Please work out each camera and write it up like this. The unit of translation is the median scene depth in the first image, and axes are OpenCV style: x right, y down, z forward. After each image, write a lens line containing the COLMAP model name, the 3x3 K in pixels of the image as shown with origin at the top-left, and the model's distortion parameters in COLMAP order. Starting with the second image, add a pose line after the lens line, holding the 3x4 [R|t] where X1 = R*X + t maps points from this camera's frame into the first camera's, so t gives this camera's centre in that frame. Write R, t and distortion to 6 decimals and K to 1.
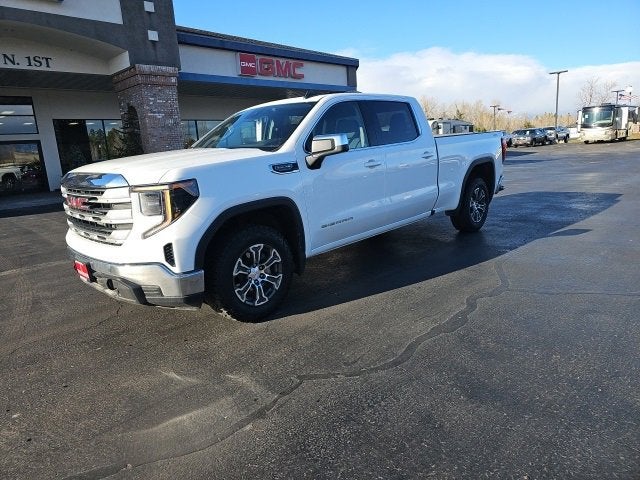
lens RADIAL K [[422.3, 0, 313.5], [0, 422.3, 230.7], [0, 0, 1]] dist [0.059457, -0.046664]
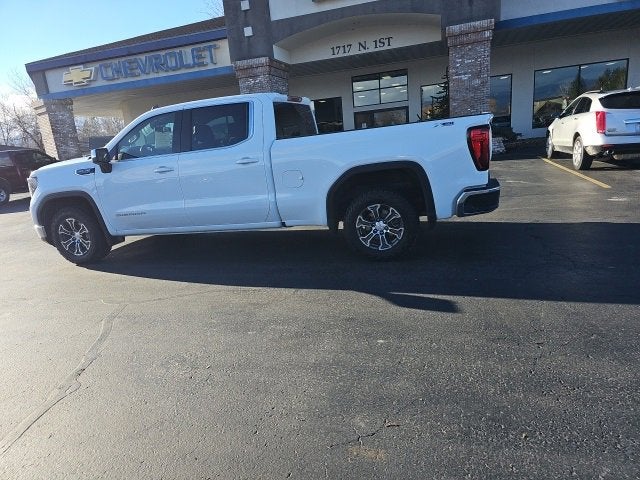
lens RADIAL K [[422.3, 0, 319.1], [0, 422.3, 244.4], [0, 0, 1]] dist [0.059457, -0.046664]
pose [[0.479966, 0.234532, -0.845356, 0.768704], [-0.102892, 0.972002, 0.211249, -0.139845], [0.871232, -0.014412, 0.490659, 0.447957]]
